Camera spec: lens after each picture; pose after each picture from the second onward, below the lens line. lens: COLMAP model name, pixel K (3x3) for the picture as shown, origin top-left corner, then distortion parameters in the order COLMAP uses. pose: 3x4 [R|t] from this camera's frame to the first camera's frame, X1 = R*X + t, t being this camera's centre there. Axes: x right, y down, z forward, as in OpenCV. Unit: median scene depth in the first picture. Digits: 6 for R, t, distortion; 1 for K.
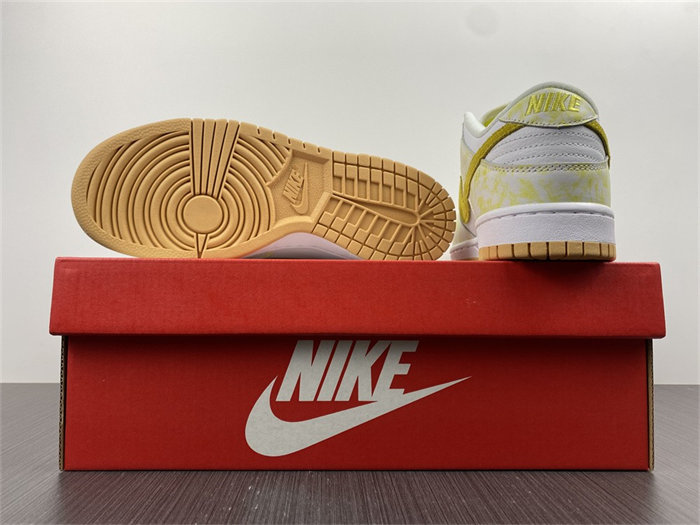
lens RADIAL K [[527.5, 0, 344.7], [0, 527.5, 264.7], [0, 0, 1]] dist [0.004434, -0.032280]
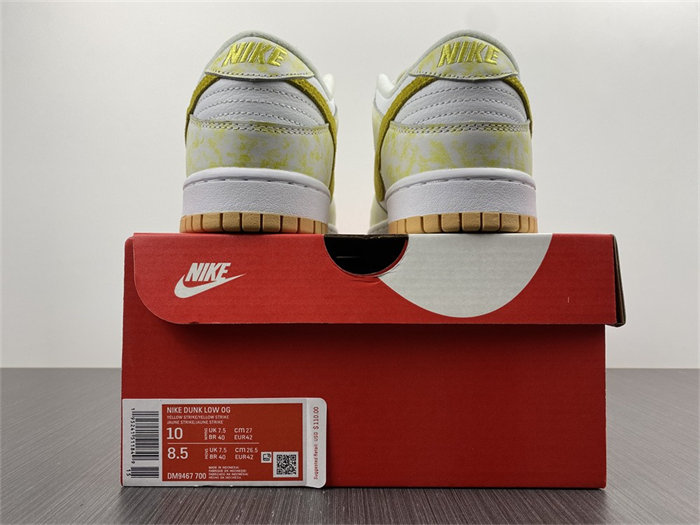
lens RADIAL K [[527.5, 0, 354.7], [0, 527.5, 263.3], [0, 0, 1]] dist [0.004434, -0.032280]
pose [[0.991385, -0.004918, 0.130888, 0.100437], [0.003527, 0.999935, 0.010858, 0.026621], [-0.130933, -0.010303, 0.991338, 0.172878]]
